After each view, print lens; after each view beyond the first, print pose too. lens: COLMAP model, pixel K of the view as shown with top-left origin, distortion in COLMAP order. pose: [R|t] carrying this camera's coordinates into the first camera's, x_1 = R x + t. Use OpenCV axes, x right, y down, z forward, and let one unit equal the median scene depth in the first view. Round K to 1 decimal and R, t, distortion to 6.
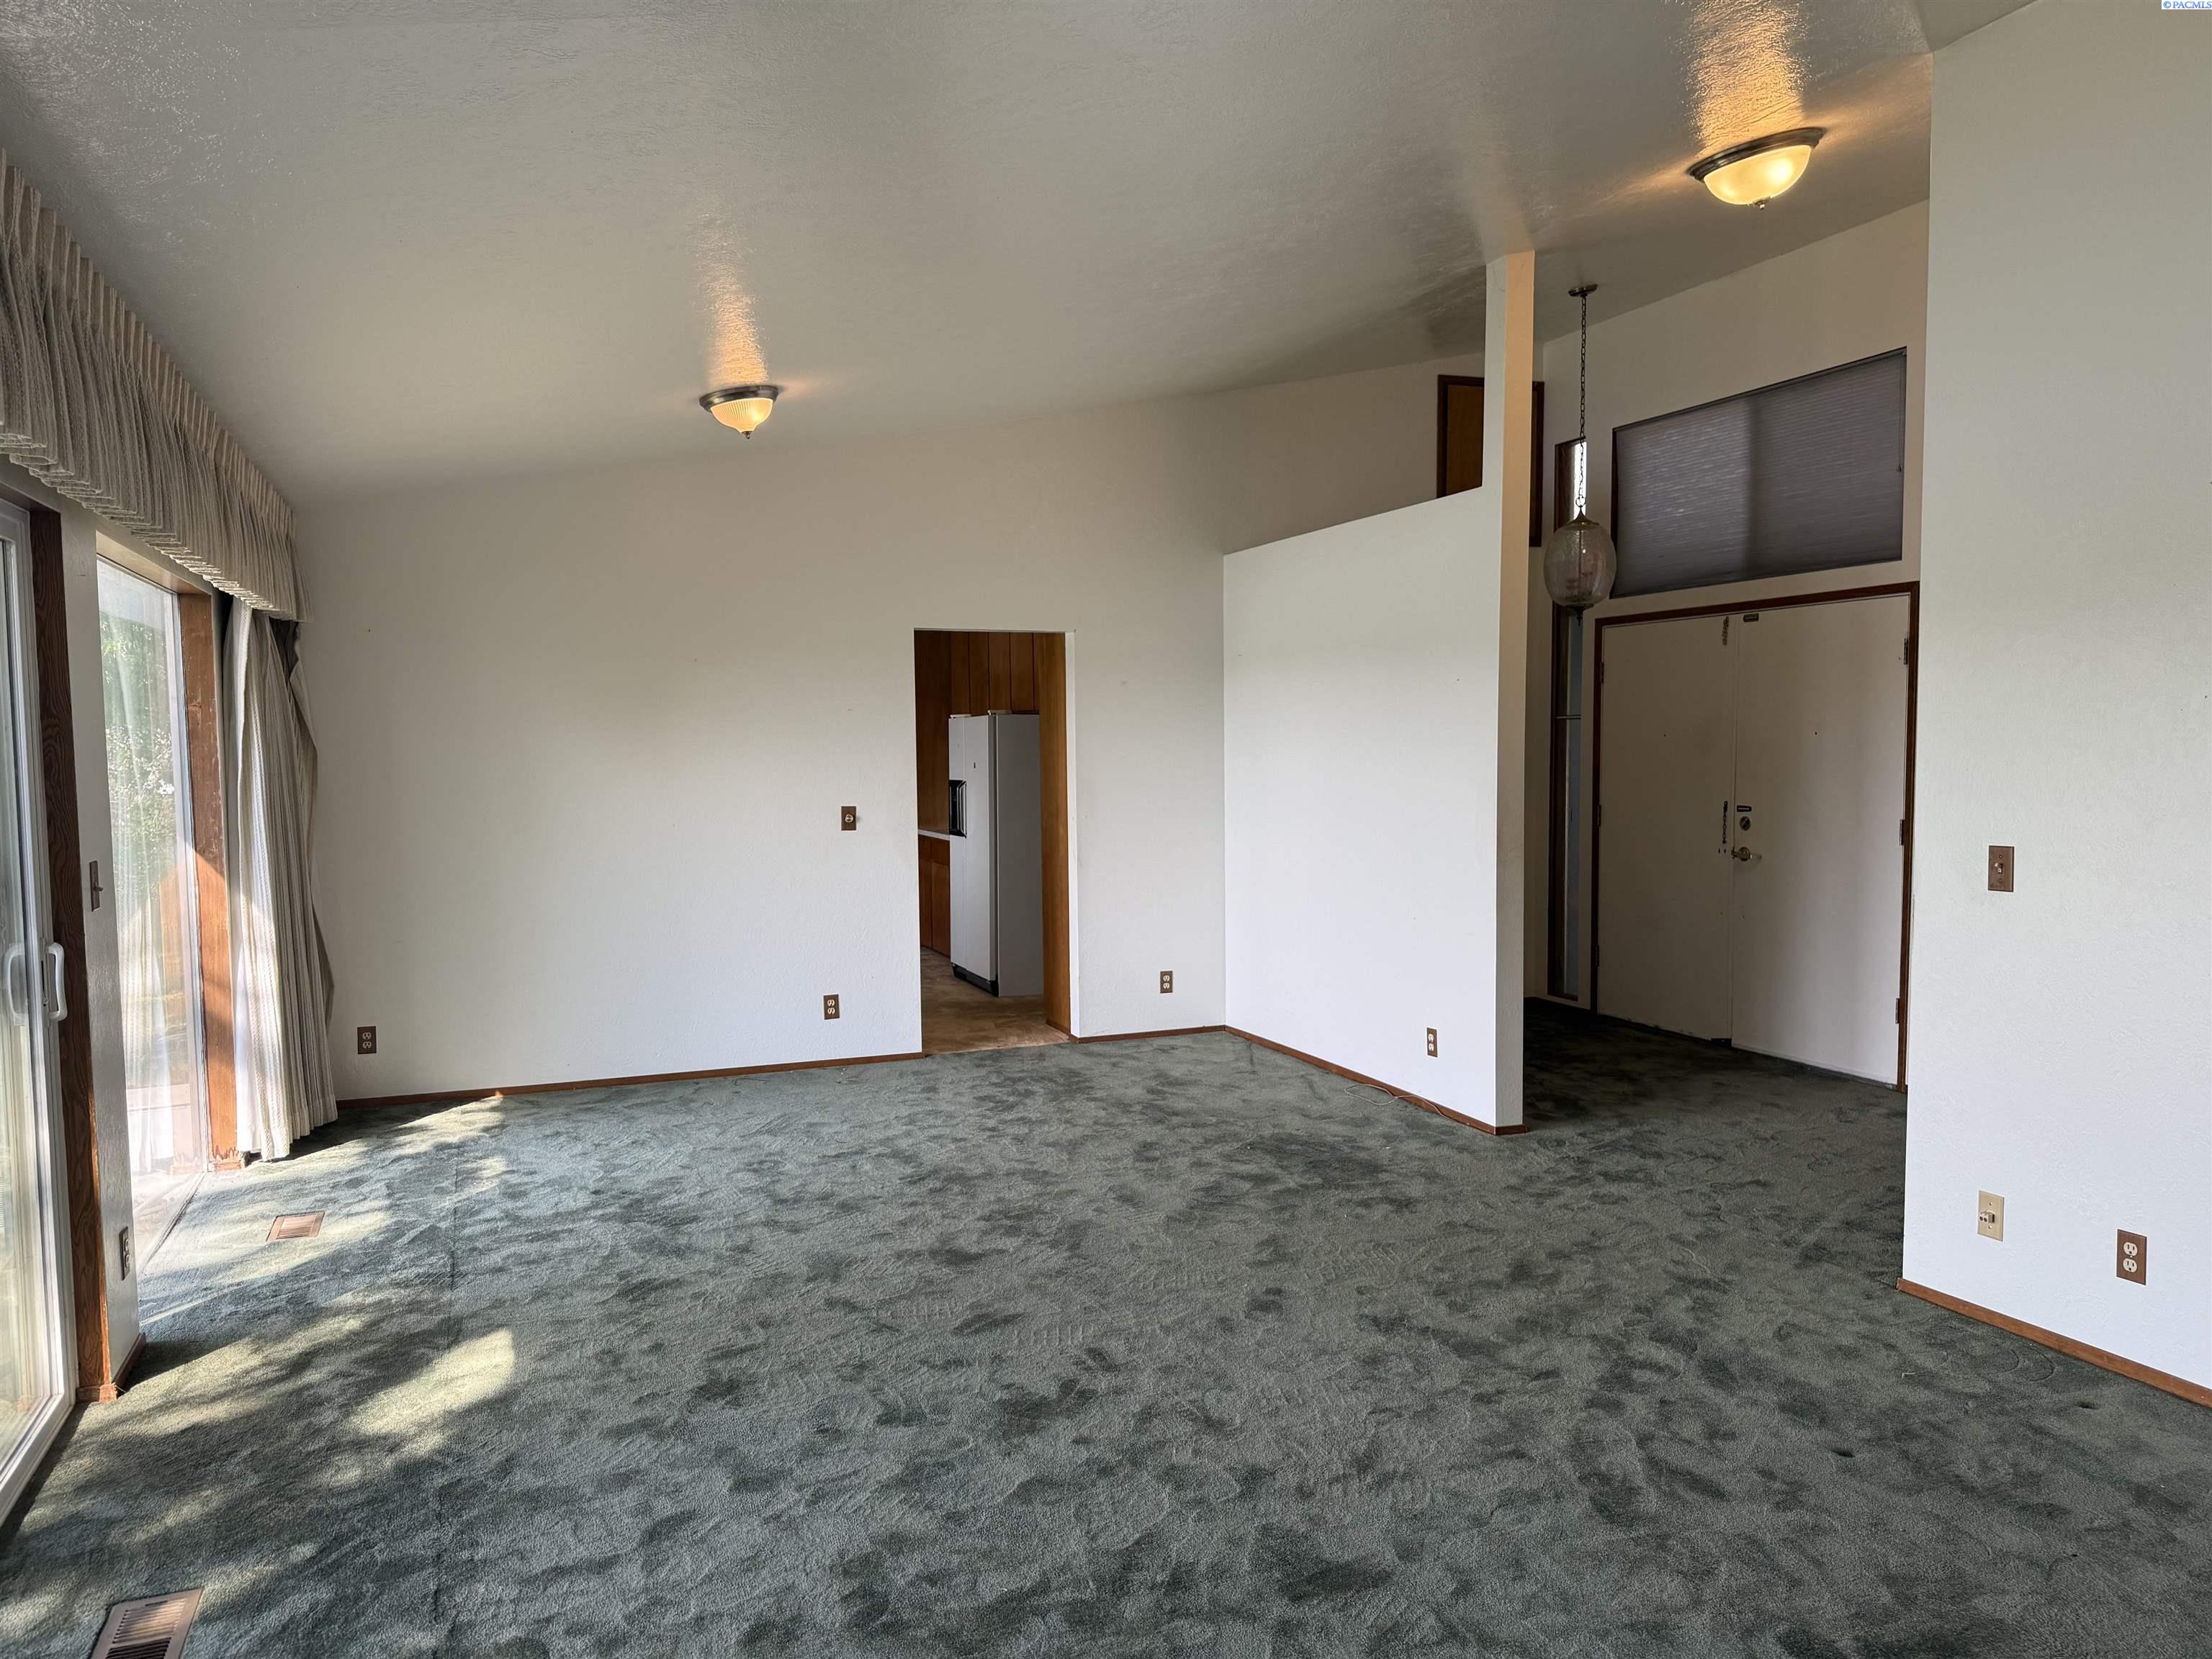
lens RADIAL K [[1545.5, 0, 1105.0], [0, 1545.5, 841.9], [0, 0, 1]] dist [0.159324, -0.322559]
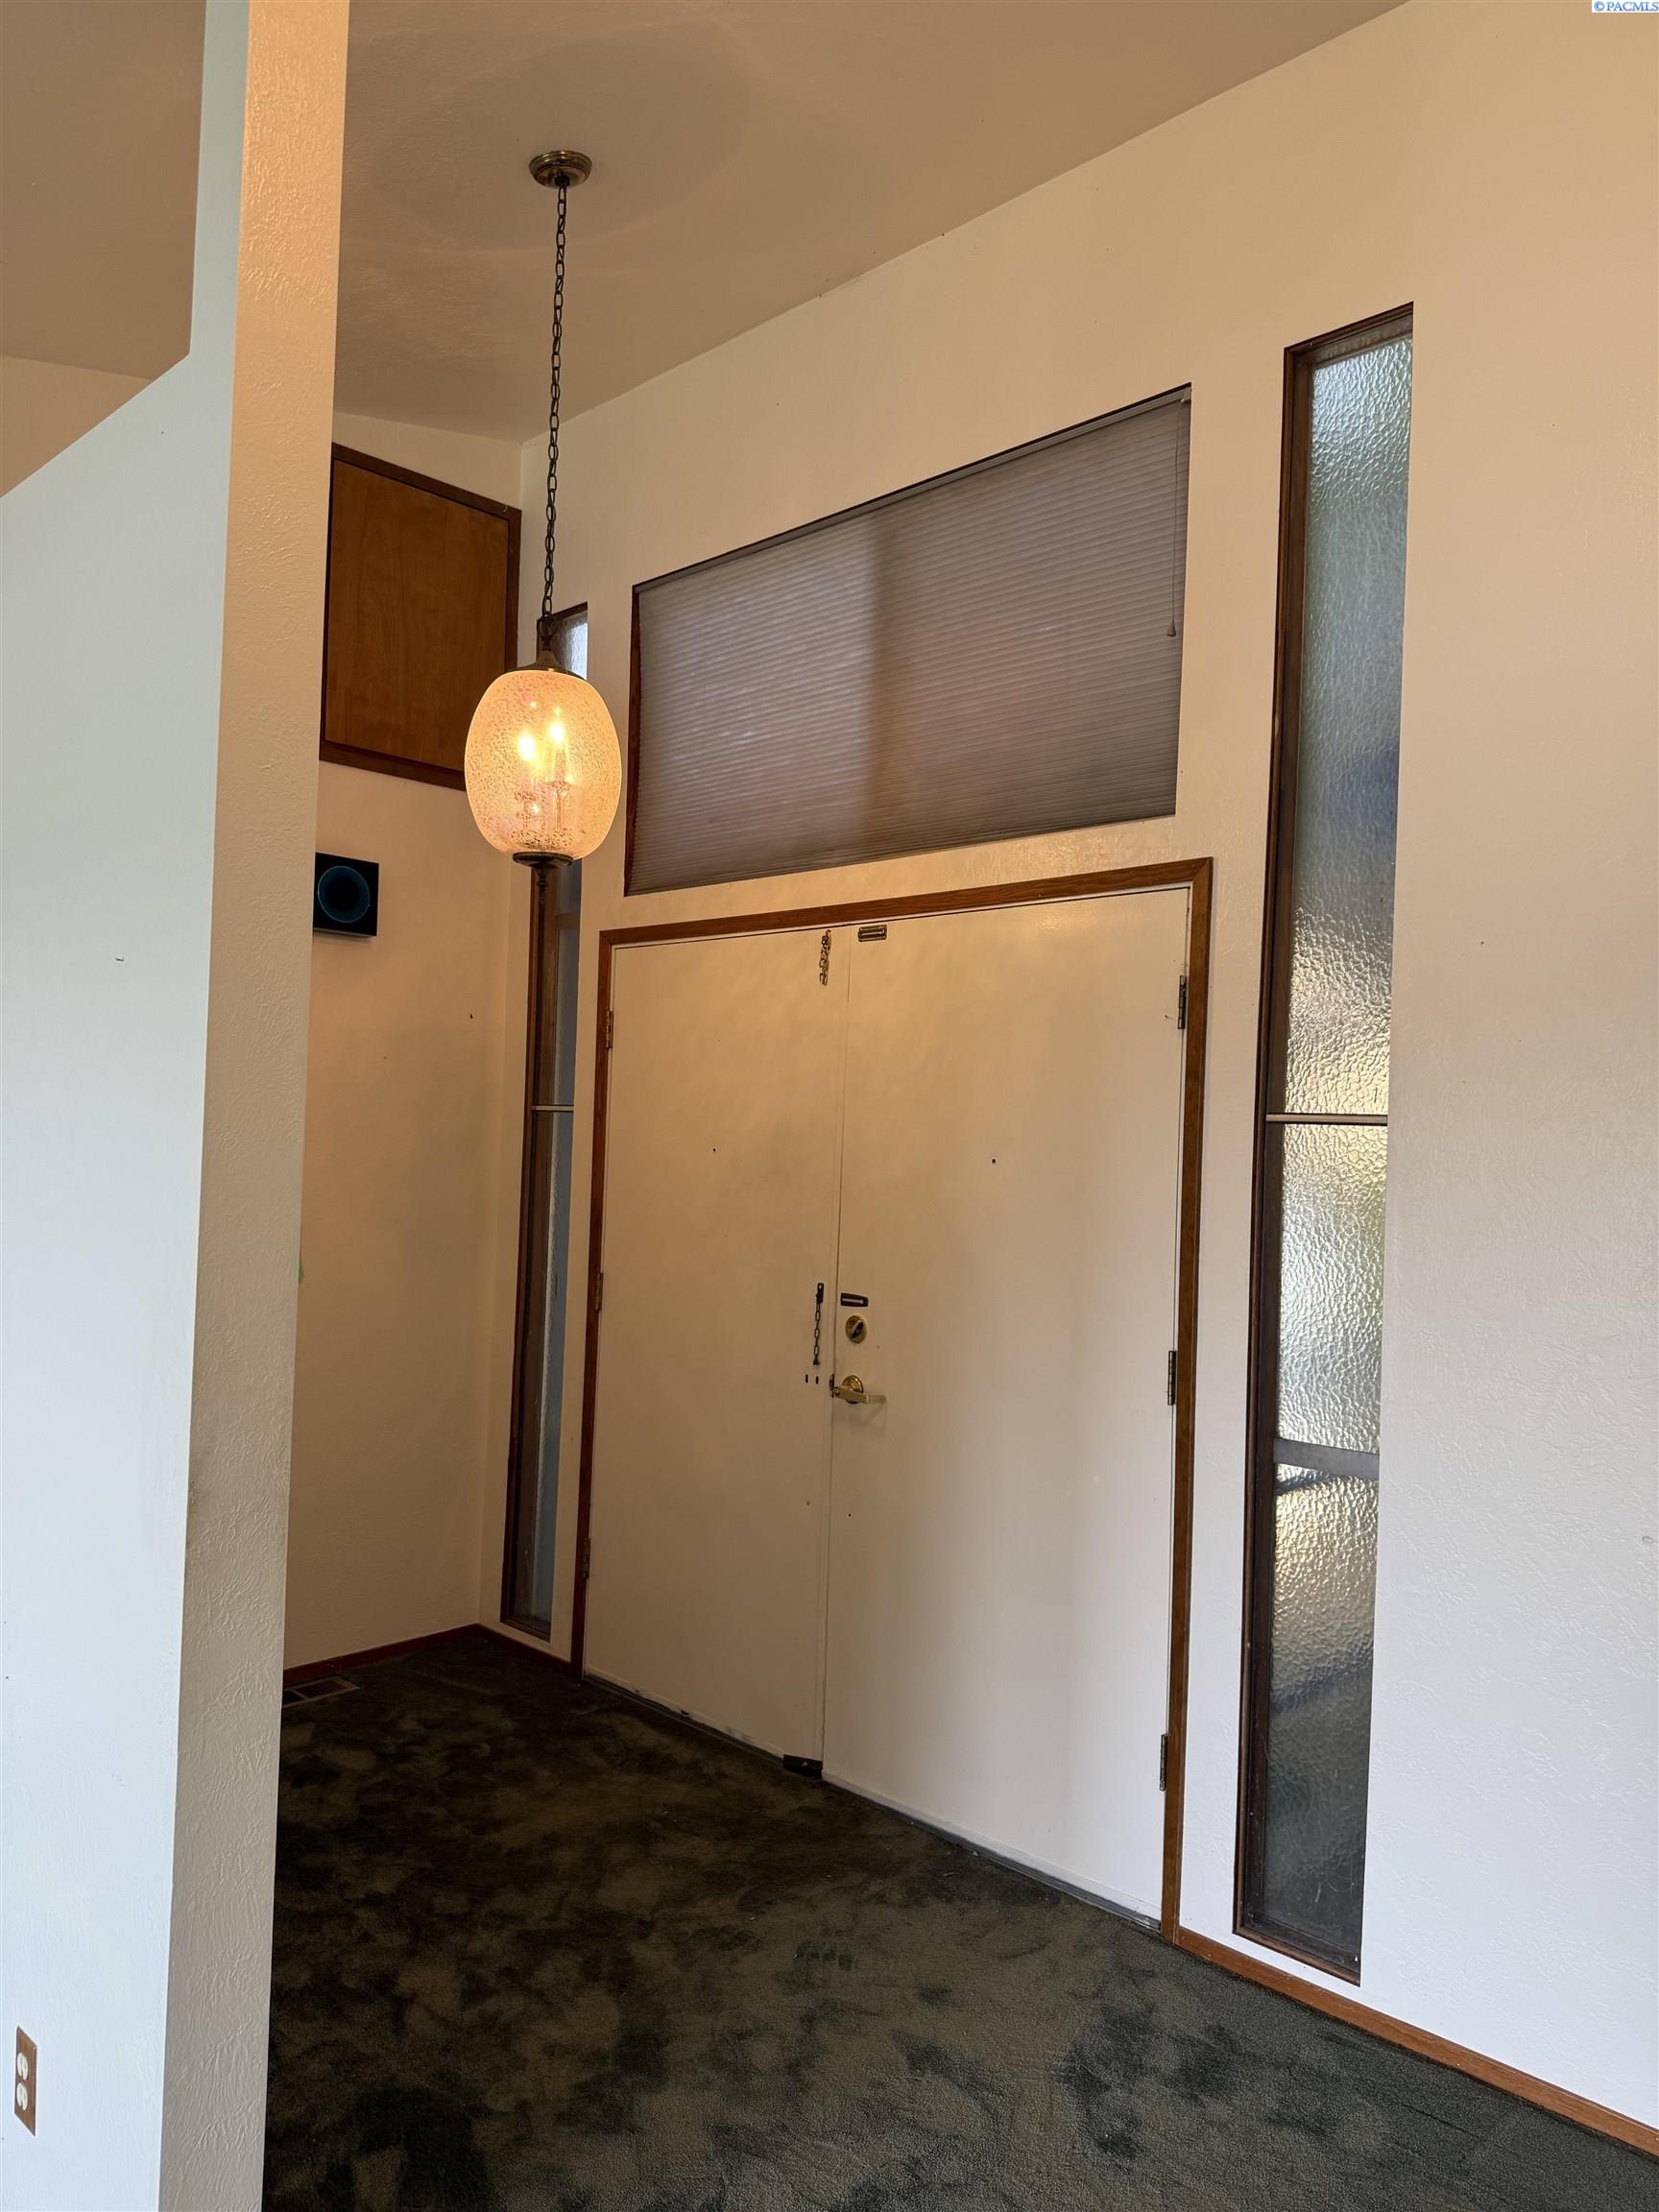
lens RADIAL K [[1545.5, 0, 816.8], [0, 1545.5, 1111.8], [0, 0, 1]] dist [0.159324, -0.322559]
pose [[0.916937, 0.048860, 0.396028, 0.192130], [-0.016310, 0.996235, -0.085147, -0.039428], [-0.398698, 0.071615, 0.914282, 0.538756]]
